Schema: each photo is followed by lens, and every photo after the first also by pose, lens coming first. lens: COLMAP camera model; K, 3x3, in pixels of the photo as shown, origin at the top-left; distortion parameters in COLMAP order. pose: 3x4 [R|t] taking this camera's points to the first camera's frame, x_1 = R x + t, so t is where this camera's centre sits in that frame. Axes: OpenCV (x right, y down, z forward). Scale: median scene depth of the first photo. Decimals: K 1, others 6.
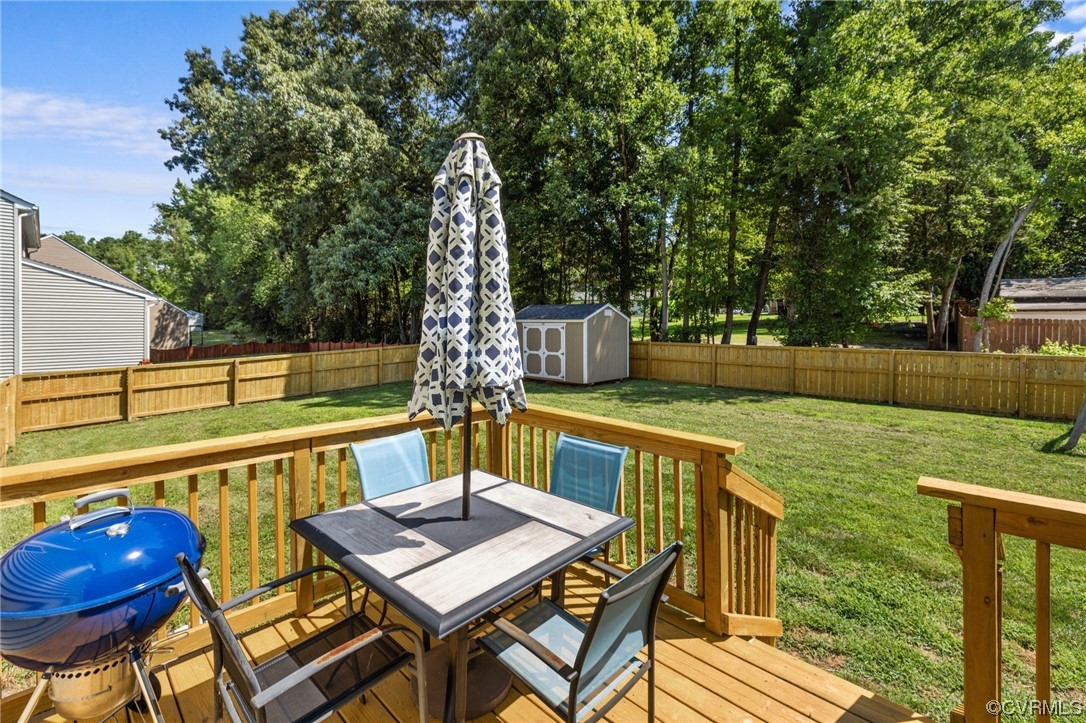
lens RADIAL K [[477.1, 0, 511.0], [0, 477.1, 316.7], [0, 0, 1]] dist [0.008210, -0.000280]
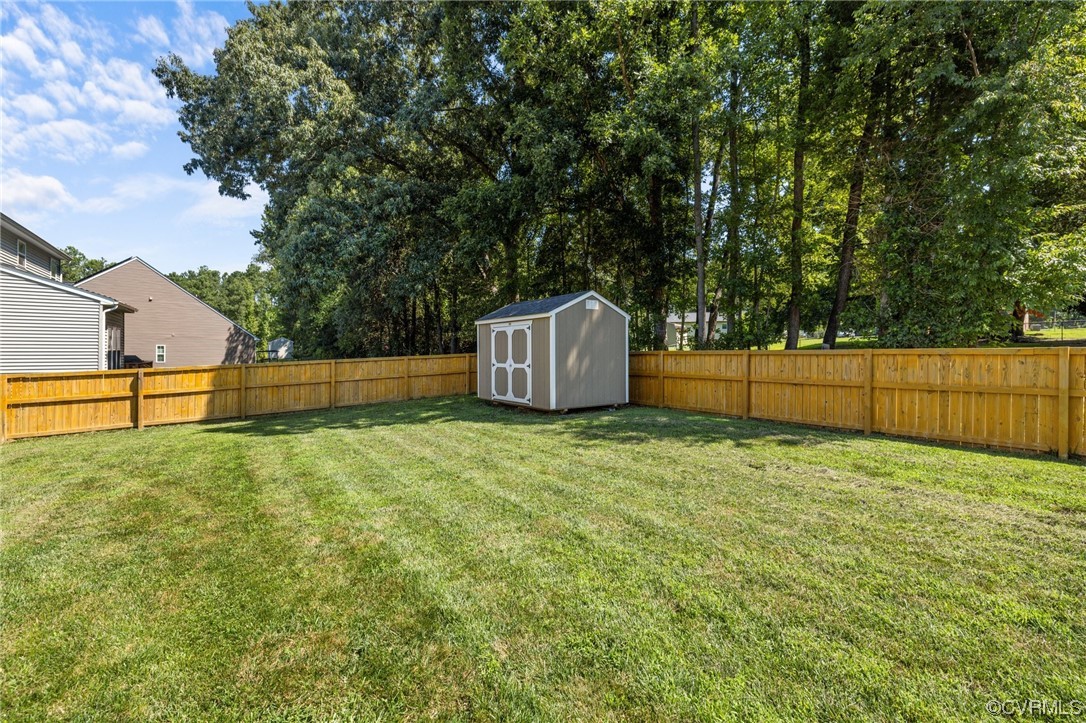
lens RADIAL K [[474.4, 0, 576.0], [0, 474.4, 345.4], [0, 0, 1]] dist [0.001809, 0.000047]
pose [[0.992623, 0.008895, -0.120917, 0.255471], [-0.011058, 0.999790, -0.017229, 0.058433], [0.120739, 0.018439, 0.992513, 0.326936]]
